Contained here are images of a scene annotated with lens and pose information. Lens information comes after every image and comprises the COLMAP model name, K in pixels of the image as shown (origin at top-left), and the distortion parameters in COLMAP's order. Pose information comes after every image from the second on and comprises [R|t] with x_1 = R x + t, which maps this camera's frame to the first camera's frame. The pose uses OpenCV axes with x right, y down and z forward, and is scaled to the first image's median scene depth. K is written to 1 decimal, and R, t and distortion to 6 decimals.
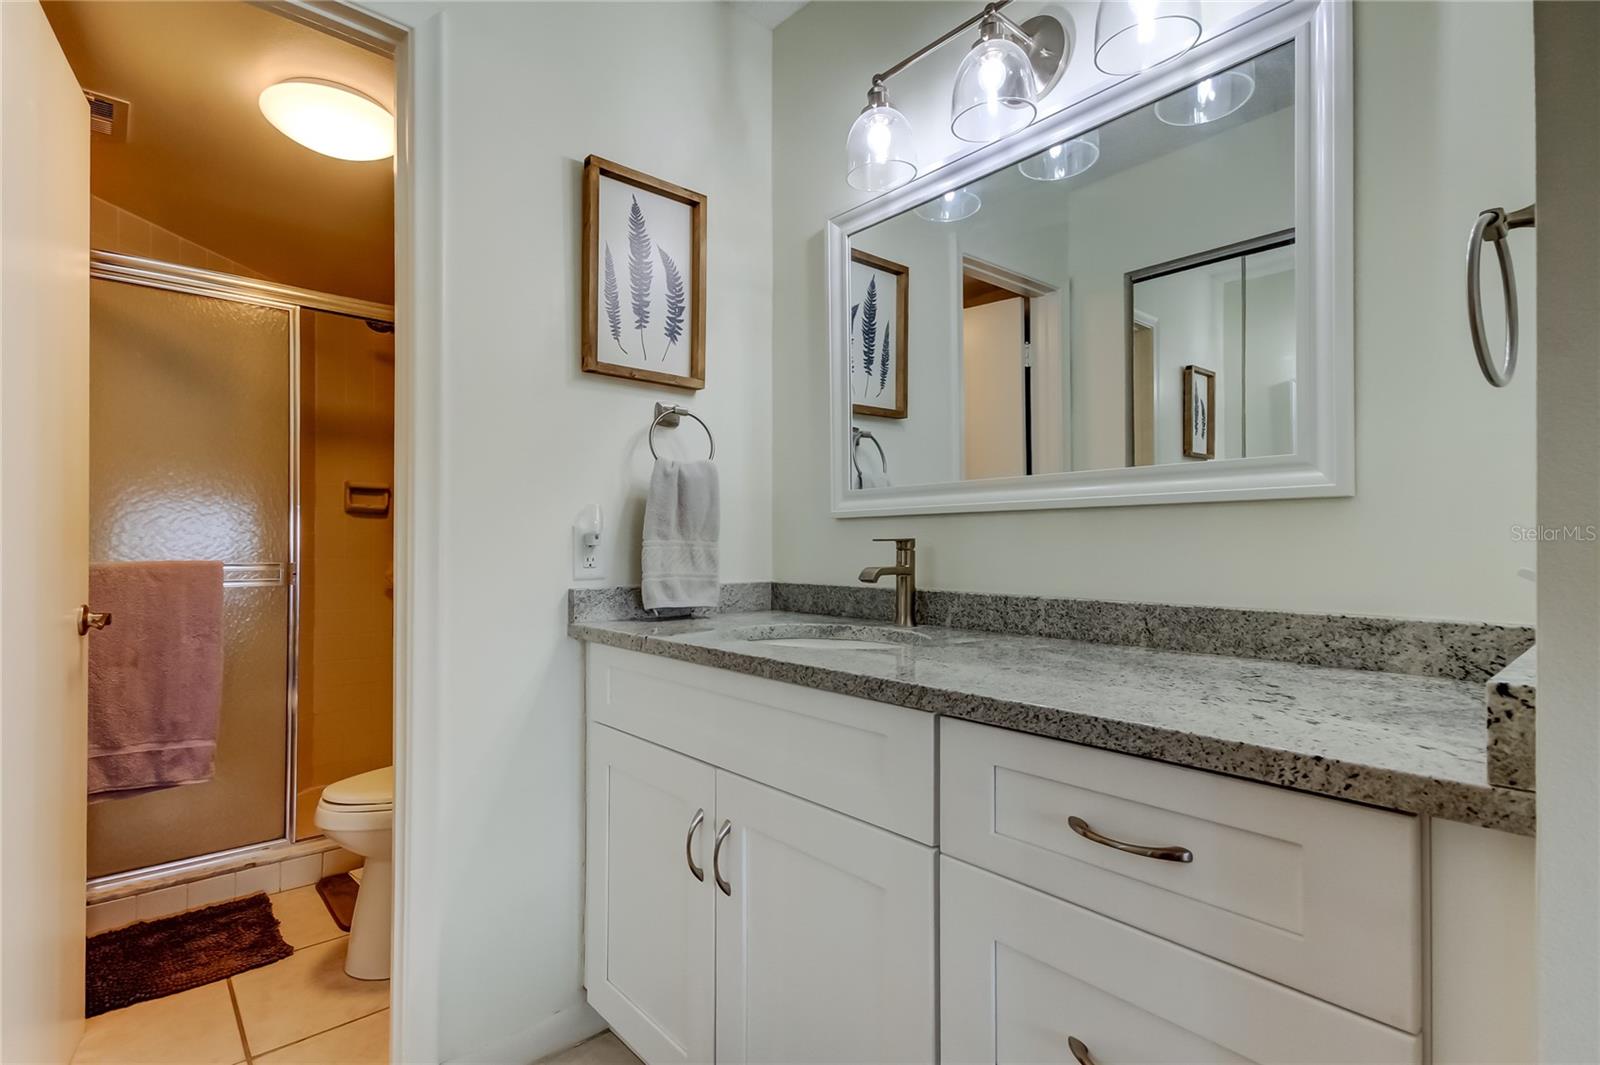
lens RADIAL K [[749.9, 0, 737.7], [0, 749.9, 528.6], [0, 0, 1]] dist [0.021050, 0.000323]
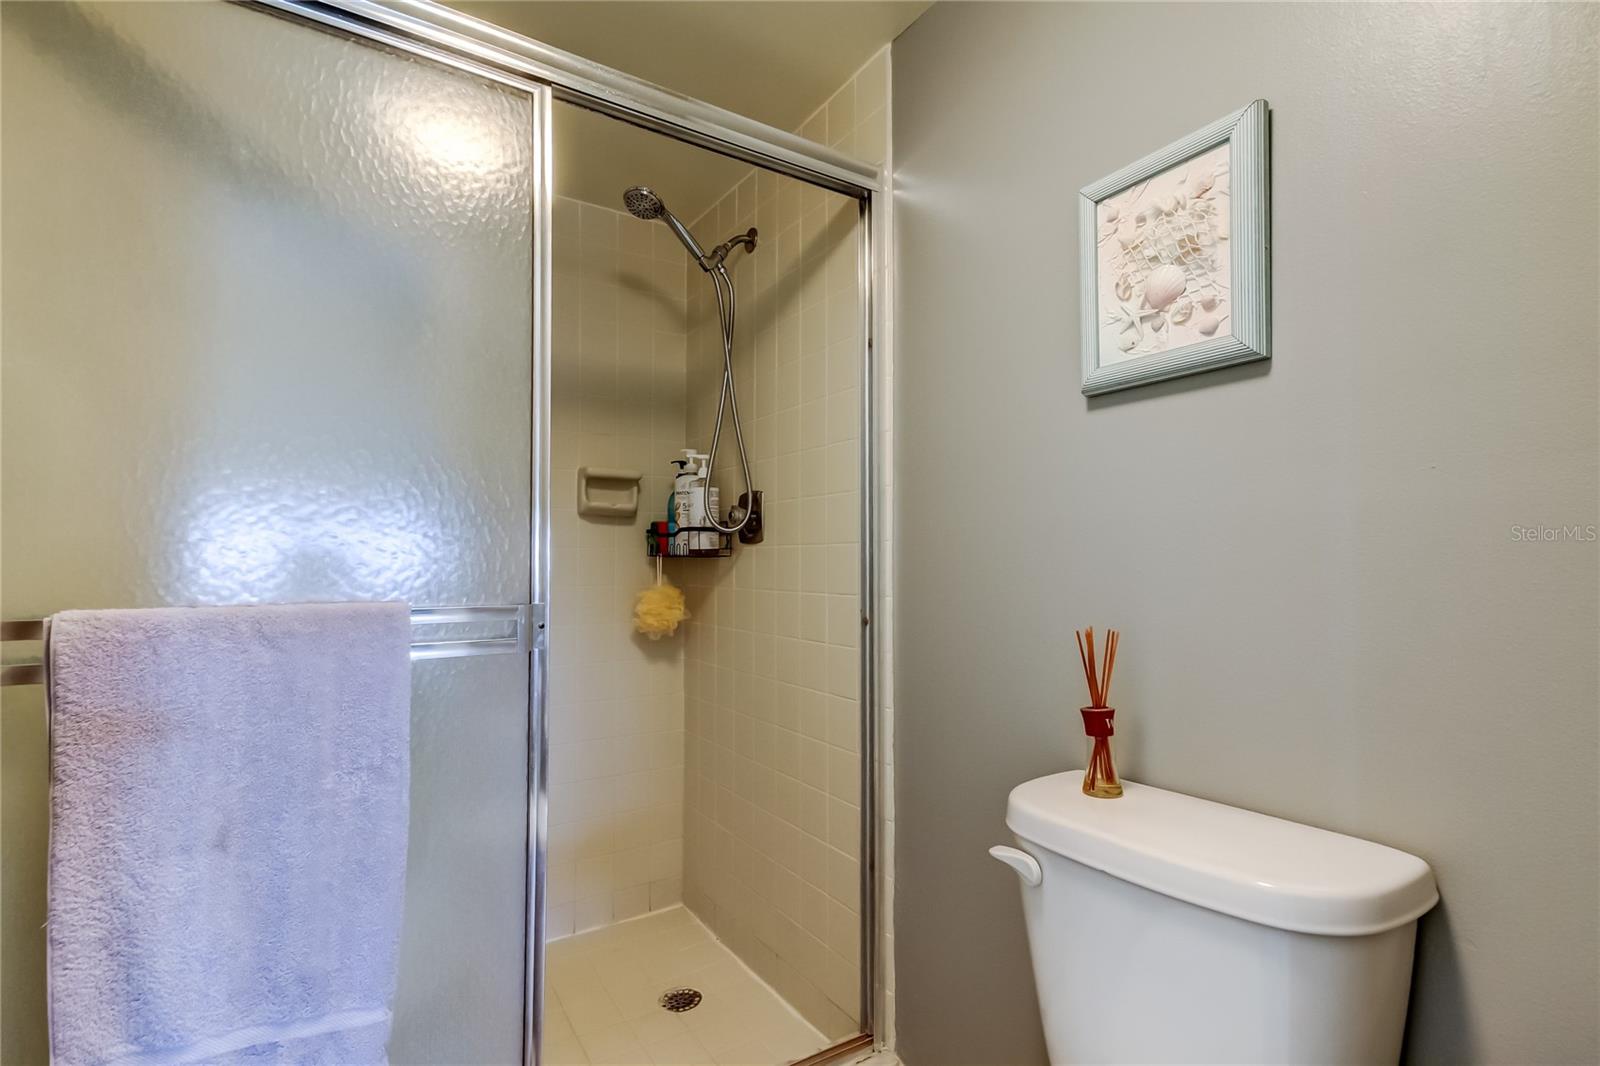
lens RADIAL K [[747.5, 0, 770.2], [0, 747.5, 538.7], [0, 0, 1]] dist [0.018525, -0.000051]
pose [[0.990936, -0.004263, -0.134270, -0.477688], [0.002189, 0.999876, -0.015597, 0.013148], [0.134320, 0.015162, 0.990822, 0.688171]]
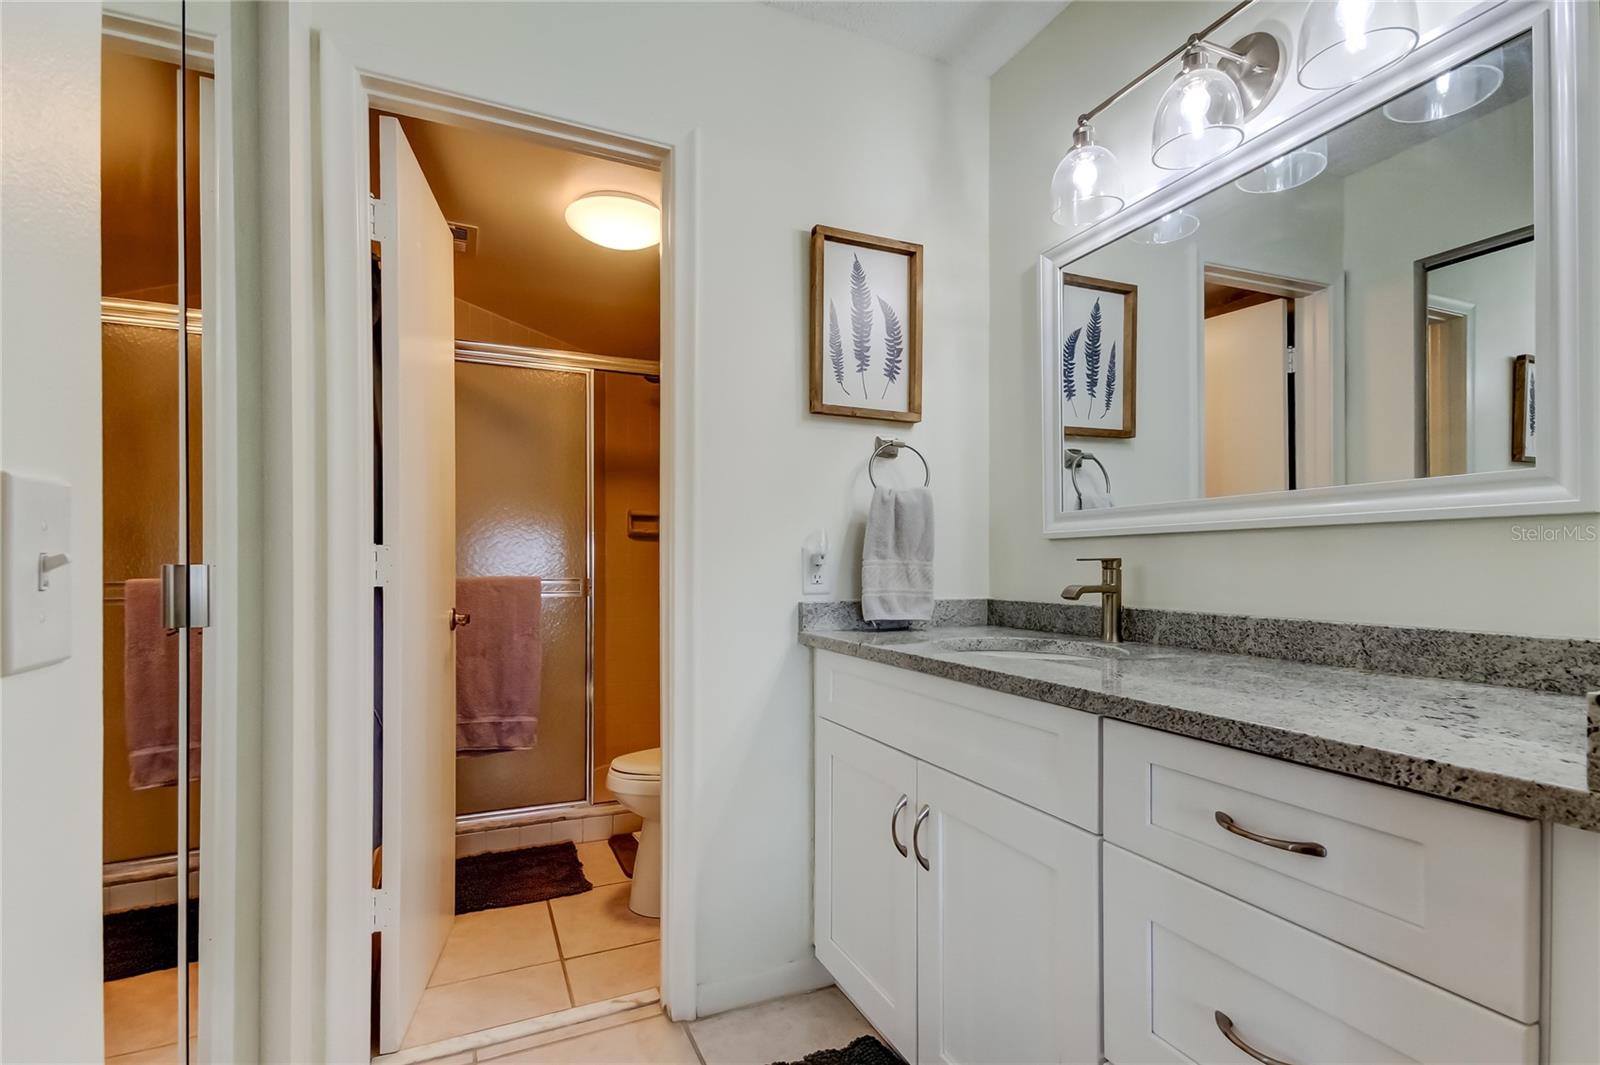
lens RADIAL K [[736.5, 0, 789.7], [0, 736.5, 550.0], [0, 0, 1]] dist [0.019097, 0.000003]
pose [[0.963916, -0.004218, -0.266173, 0.061786], [0.004782, 0.999987, 0.001470, -0.001691], [0.266164, -0.002690, 0.963924, -0.096686]]
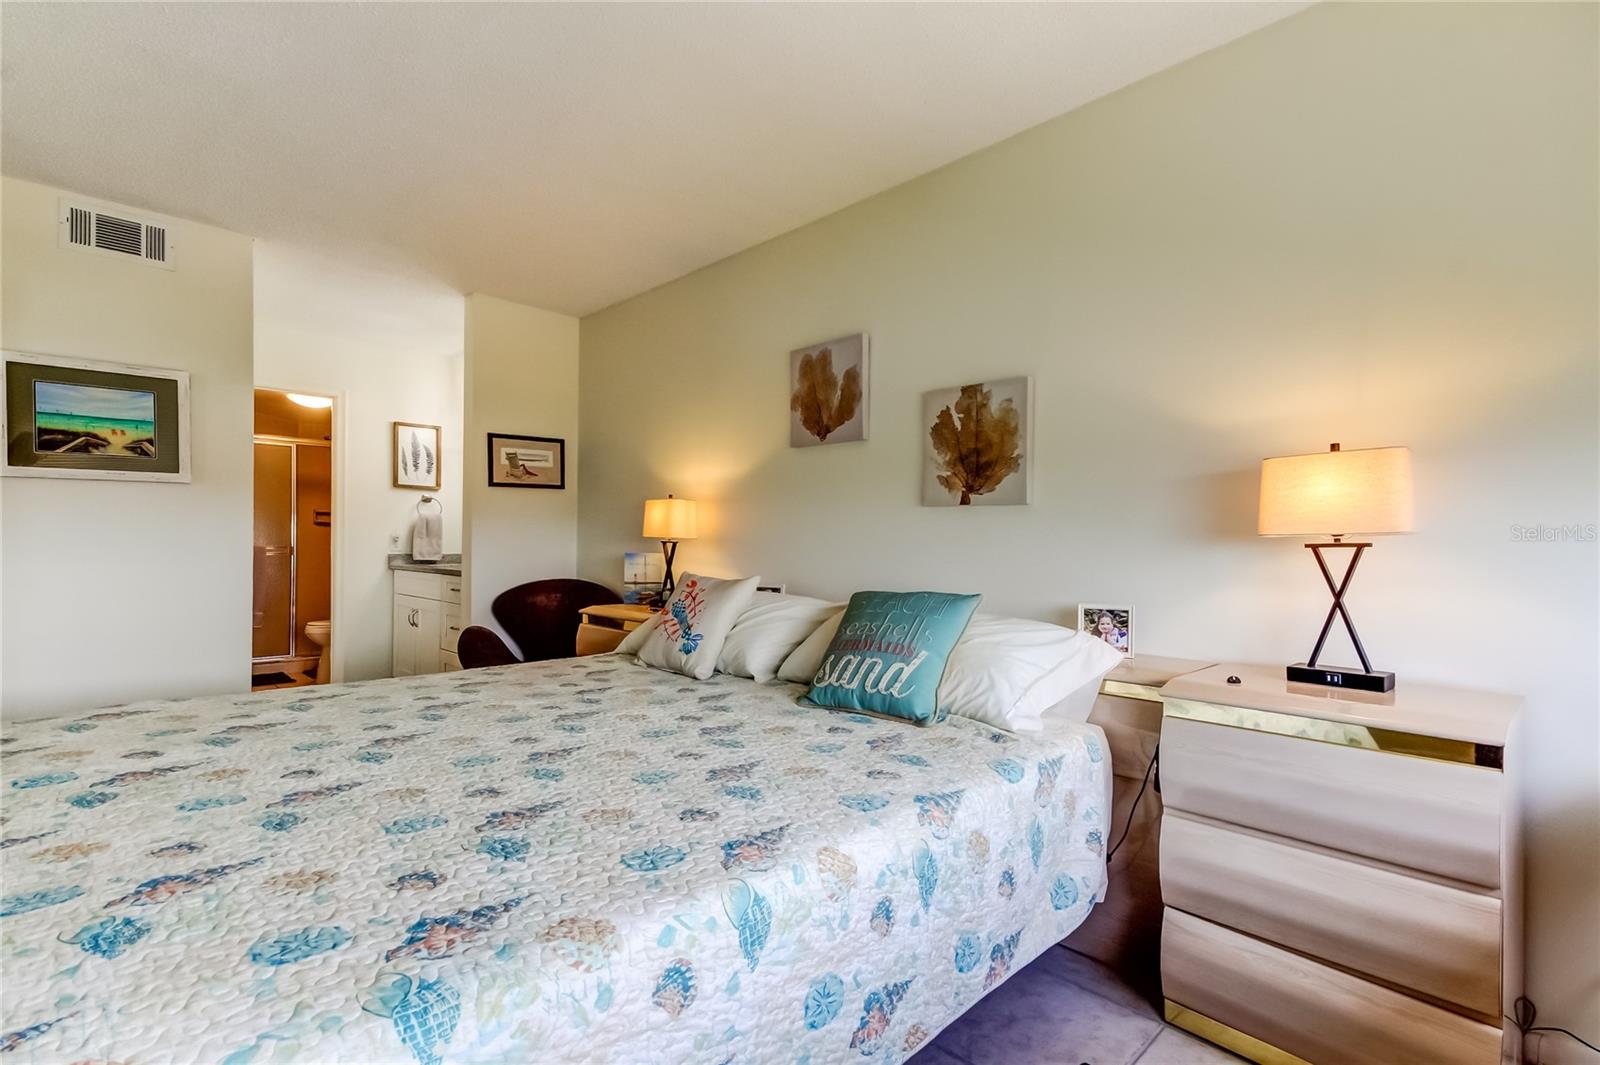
lens RADIAL K [[736.5, 0, 789.7], [0, 736.5, 550.0], [0, 0, 1]] dist [0.019097, 0.000003]
pose [[0.994639, 0.007696, 0.103117, 1.150286], [-0.010156, 0.999676, 0.023351, -0.029053], [-0.102904, -0.024273, 0.994395, -2.325901]]
